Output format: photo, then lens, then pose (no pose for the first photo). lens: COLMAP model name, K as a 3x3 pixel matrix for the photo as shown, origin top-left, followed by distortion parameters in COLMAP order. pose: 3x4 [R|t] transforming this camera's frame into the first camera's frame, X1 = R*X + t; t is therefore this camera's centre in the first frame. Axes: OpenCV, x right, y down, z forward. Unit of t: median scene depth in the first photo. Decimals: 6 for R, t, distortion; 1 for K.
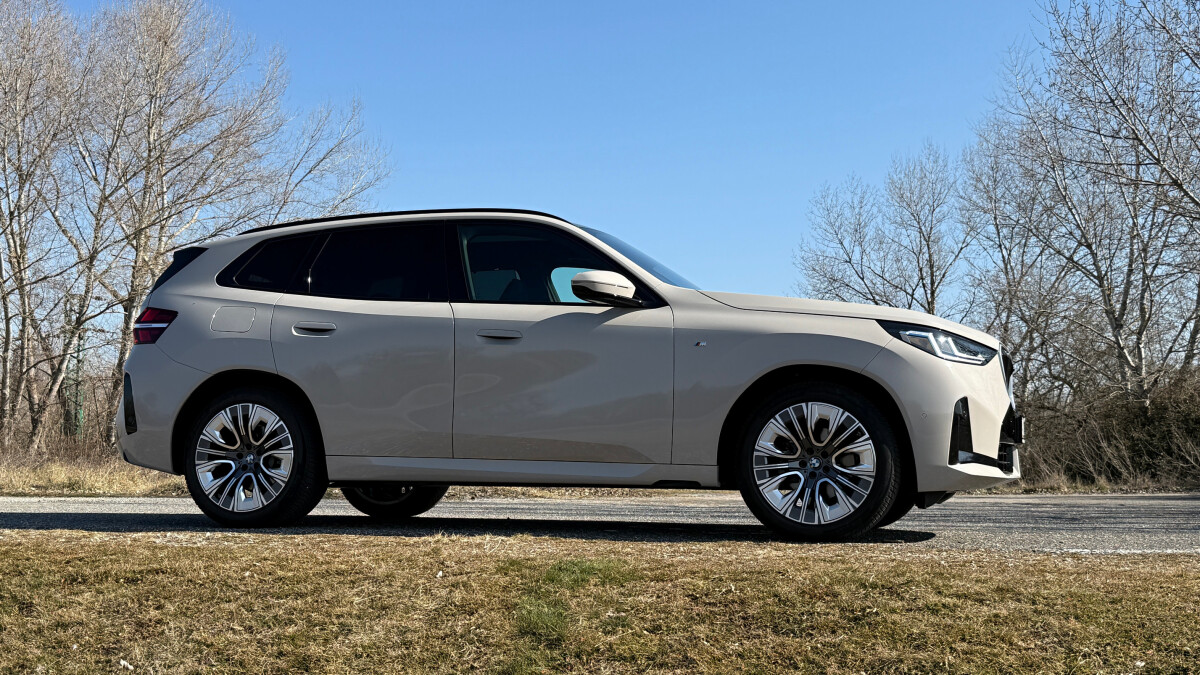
lens RADIAL K [[1400.1, 0, 607.4], [0, 1400.1, 336.7], [0, 0, 1]] dist [0.114863, 0.000000]
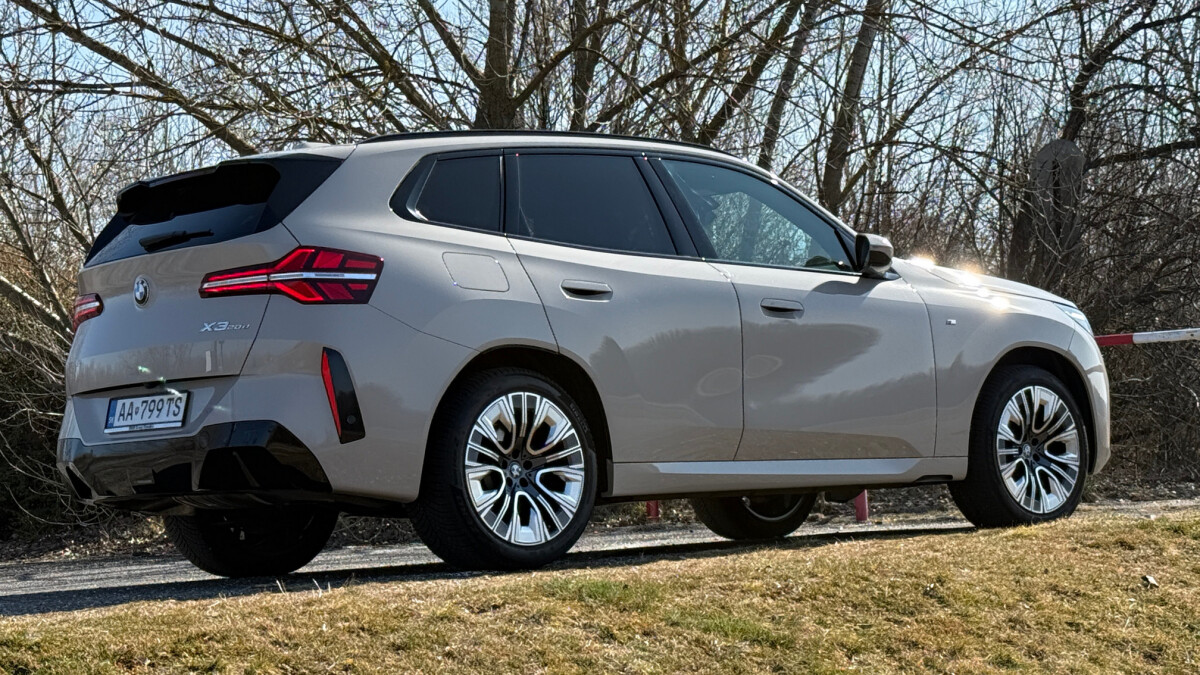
lens RADIAL K [[2546.4, 0, 603.8], [0, 2546.4, 339.2], [0, 0, 1]] dist [0.058185, 0.000000]
pose [[0.529444, 0.015446, 0.848204, -1.358599], [-0.017624, 0.999819, -0.007206, 0.029761], [-0.848162, -0.011134, 0.529620, 0.306018]]
